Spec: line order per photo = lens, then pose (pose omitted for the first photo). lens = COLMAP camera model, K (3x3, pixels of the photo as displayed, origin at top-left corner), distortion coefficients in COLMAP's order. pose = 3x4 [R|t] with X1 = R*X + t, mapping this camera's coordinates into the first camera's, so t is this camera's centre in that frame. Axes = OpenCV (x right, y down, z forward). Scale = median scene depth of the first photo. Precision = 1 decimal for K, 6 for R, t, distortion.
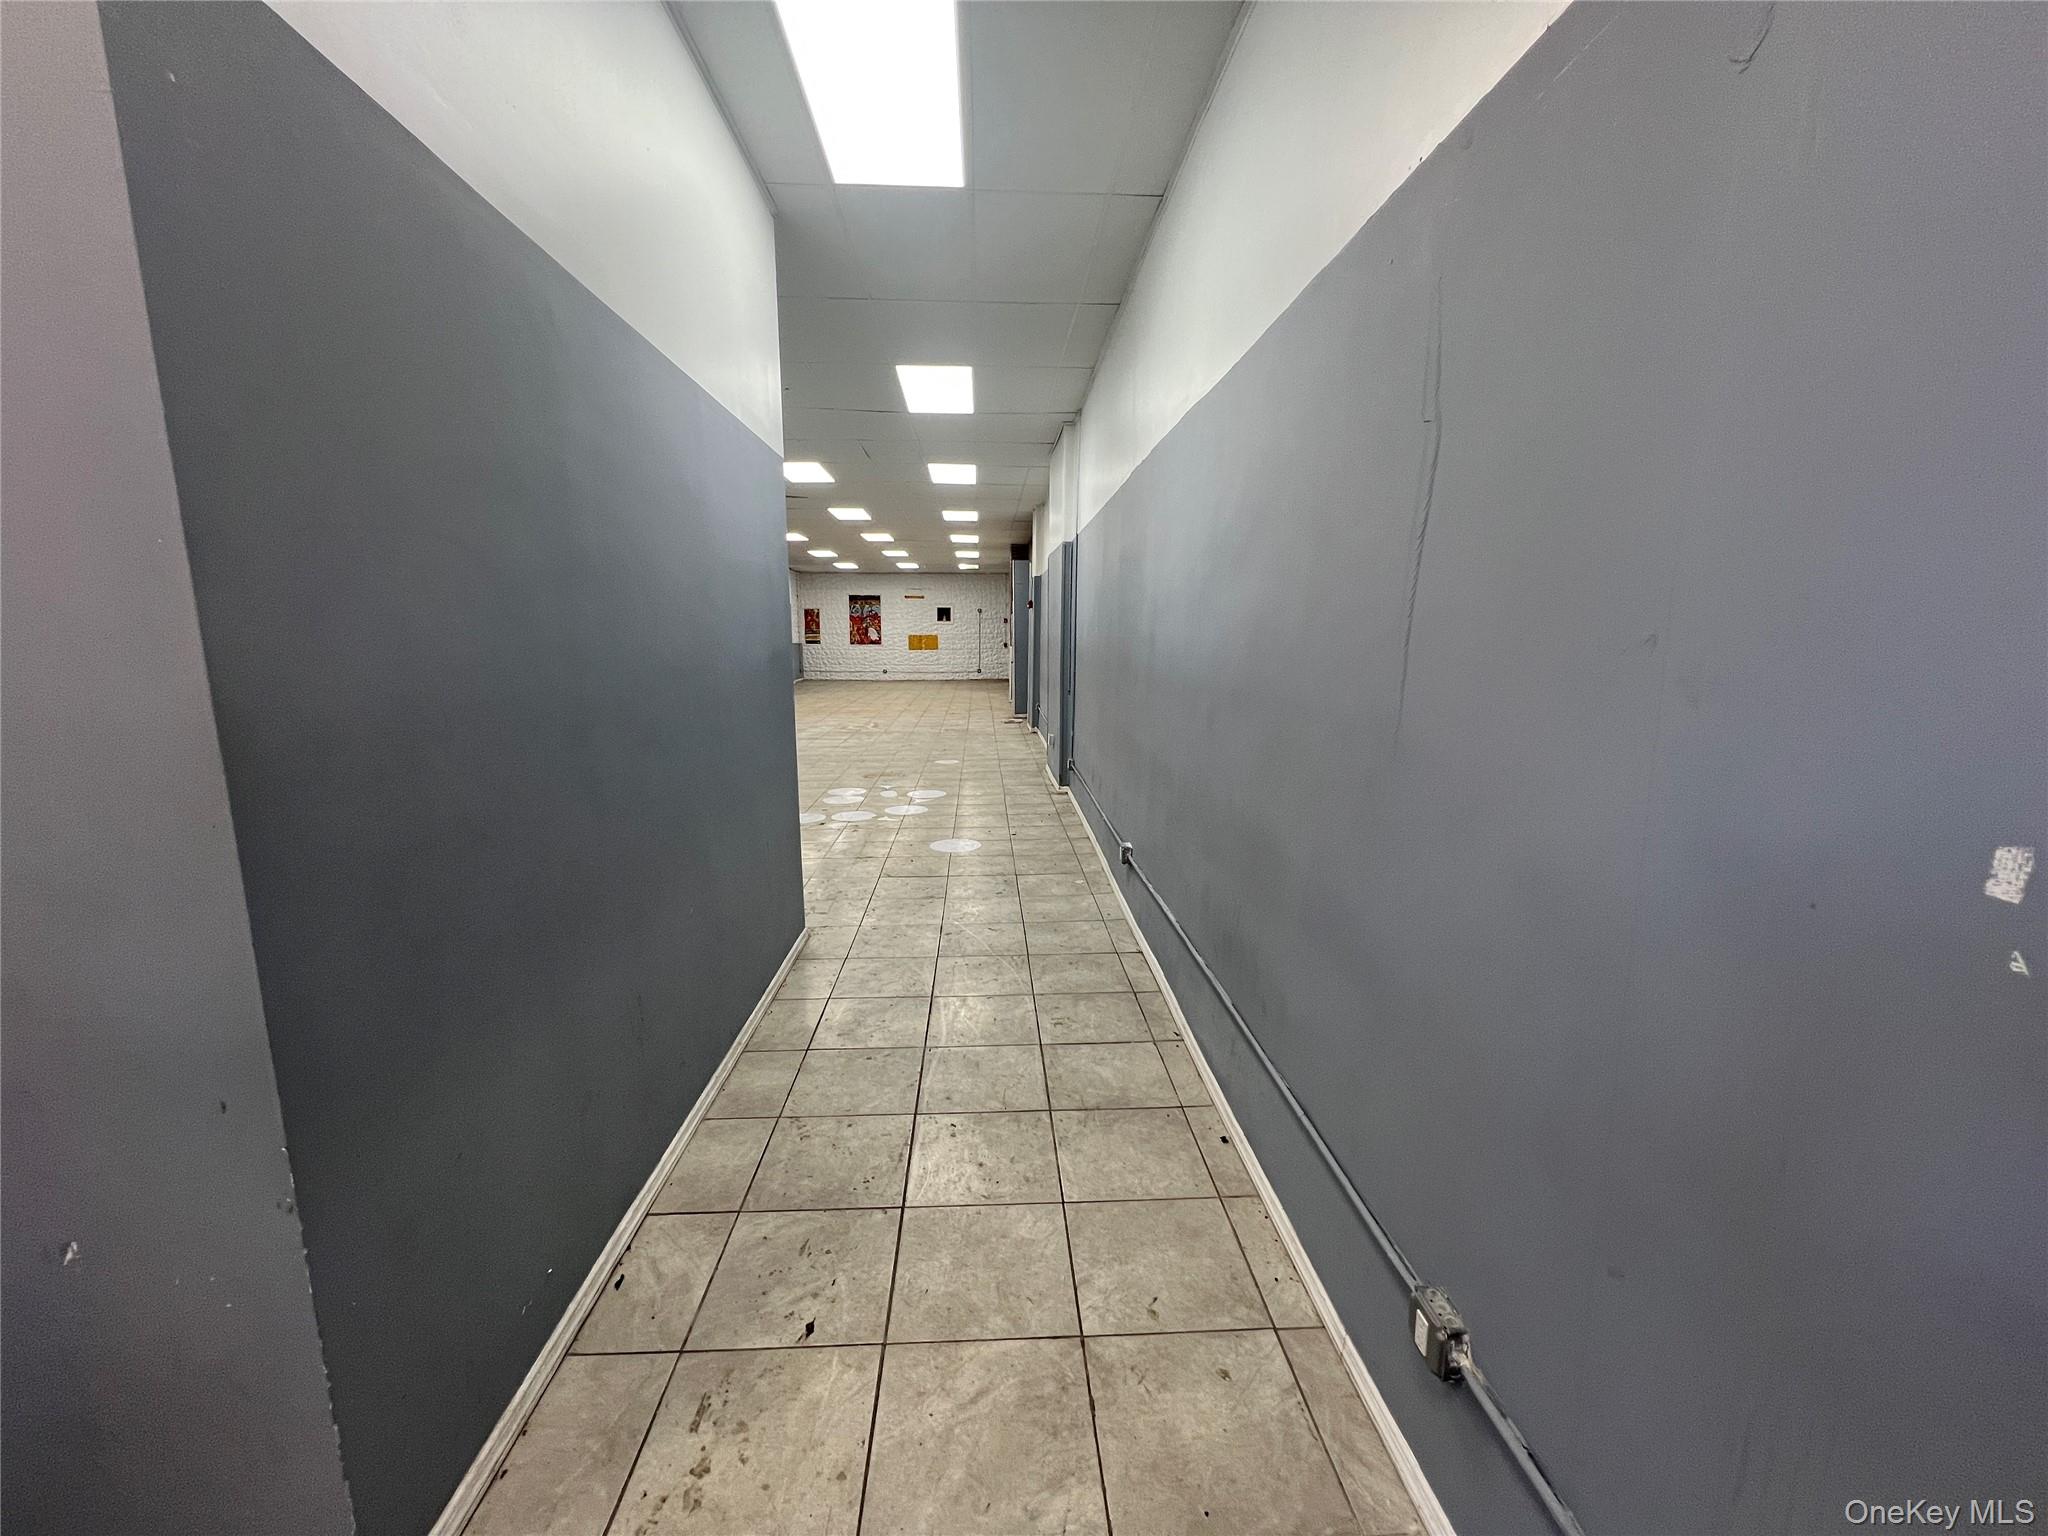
lens RADIAL K [[820.8, 0, 1025.0], [0, 820.8, 774.0], [0, 0, 1]] dist [-0.000151, 0.000194]
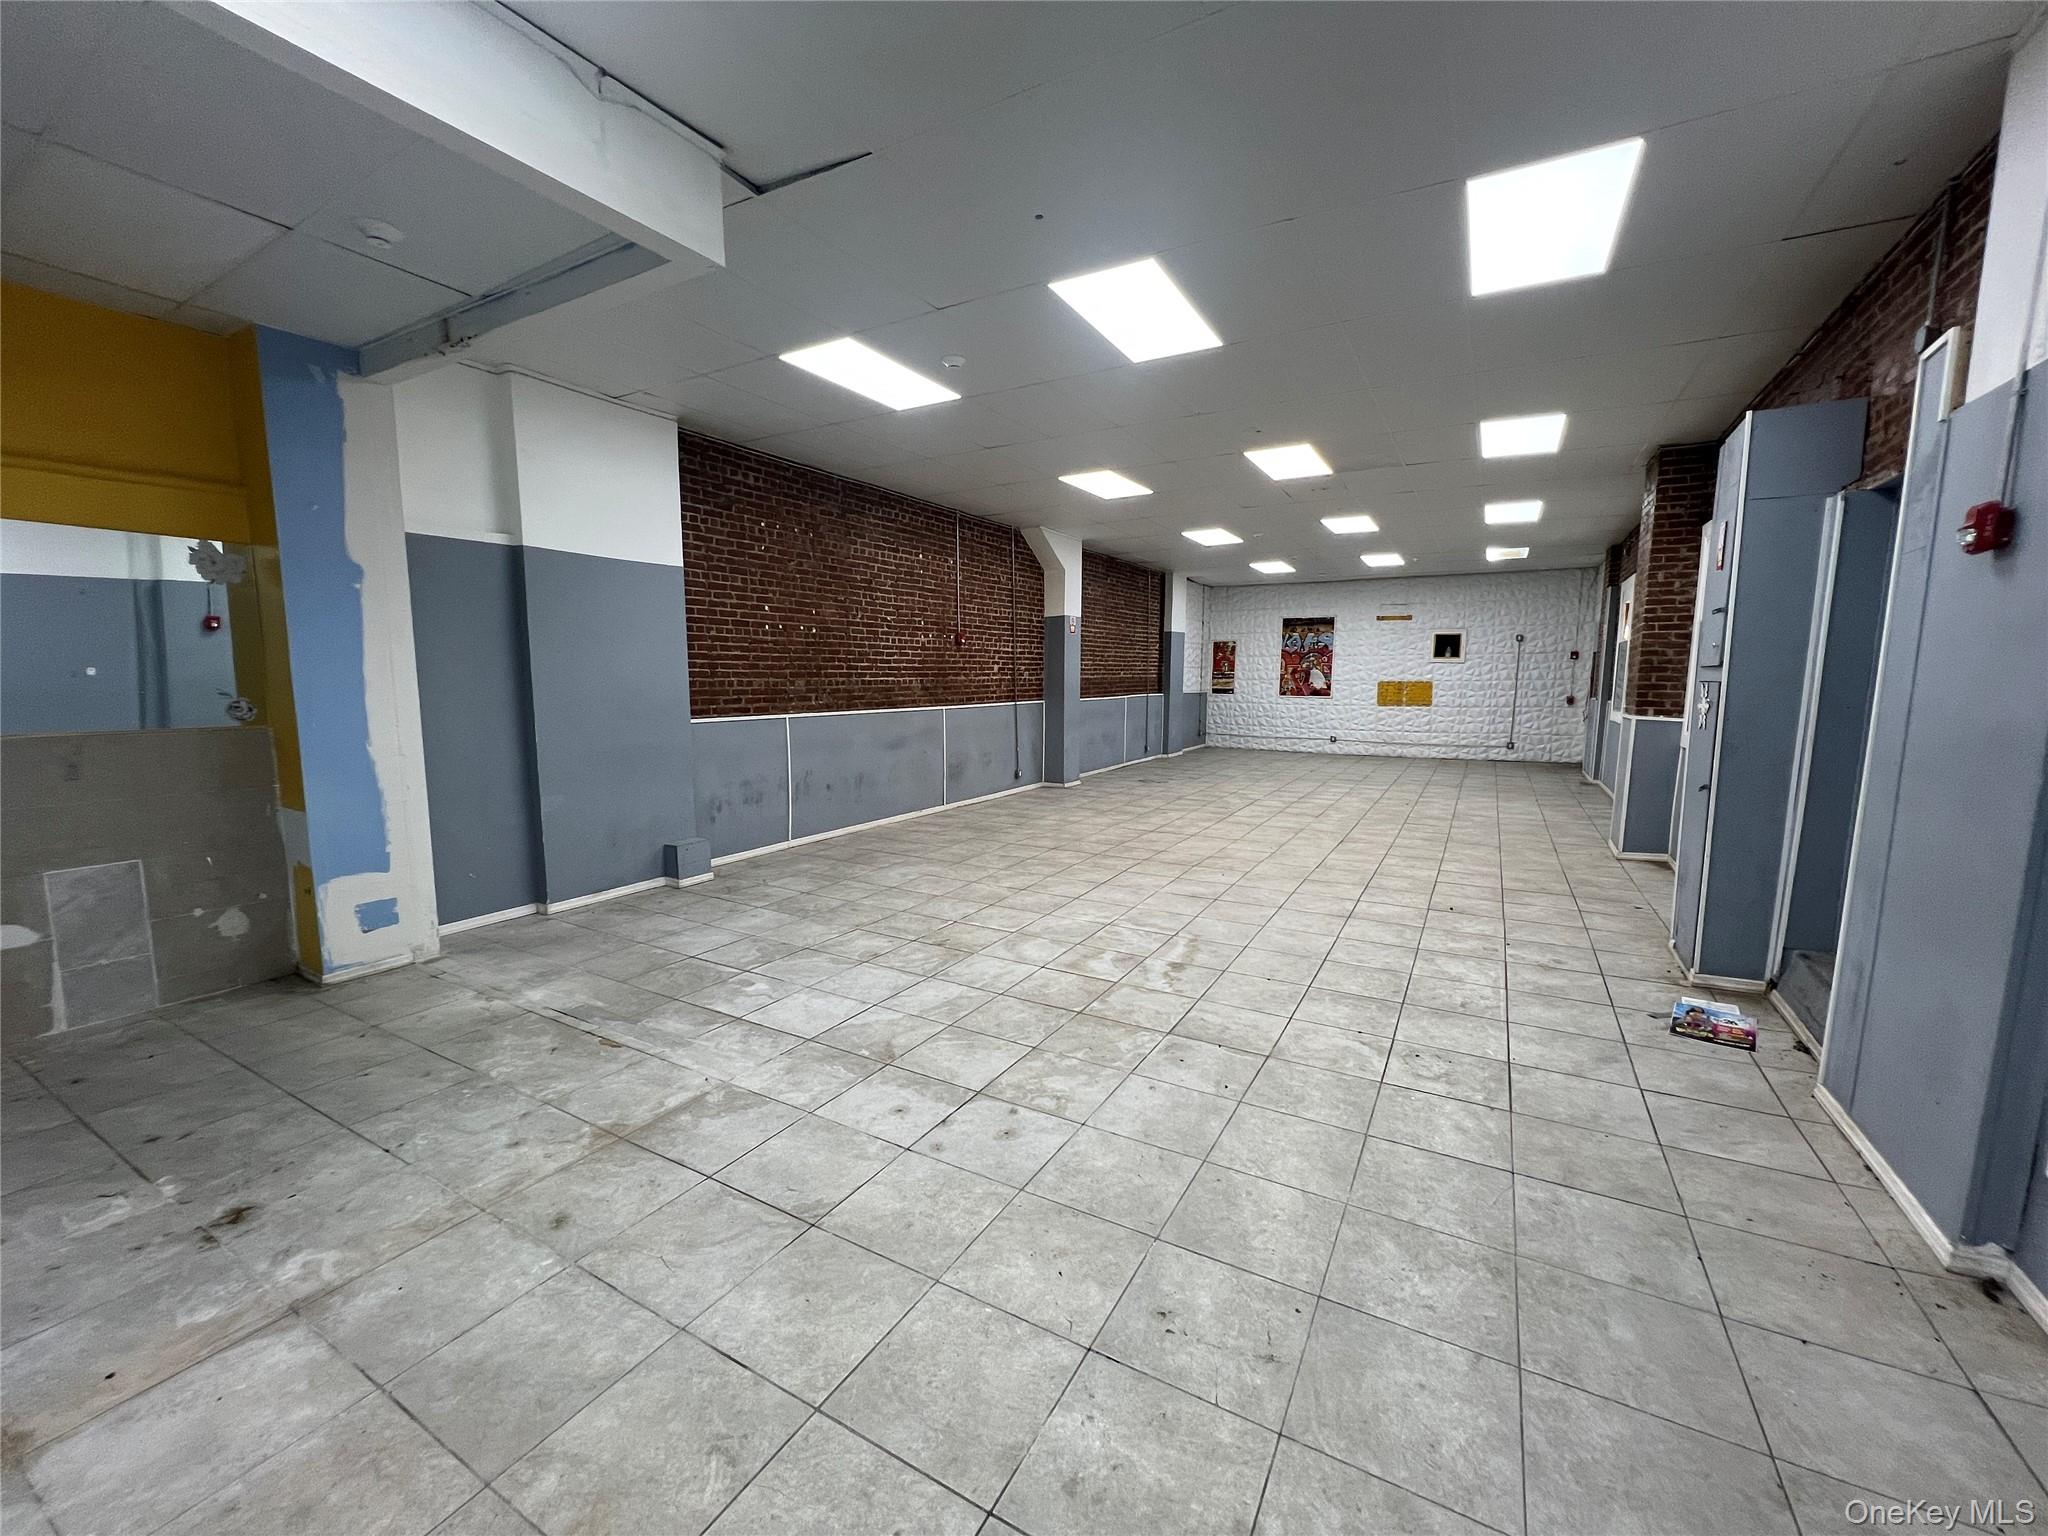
lens RADIAL K [[820.8, 0, 1025.0], [0, 820.8, 774.0], [0, 0, 1]] dist [-0.000151, 0.000194]
pose [[0.840598, 0.065439, -0.537691, -0.035222], [-0.093682, 0.995280, -0.025328, -0.068054], [0.533496, 0.071662, 0.842761, 0.394748]]
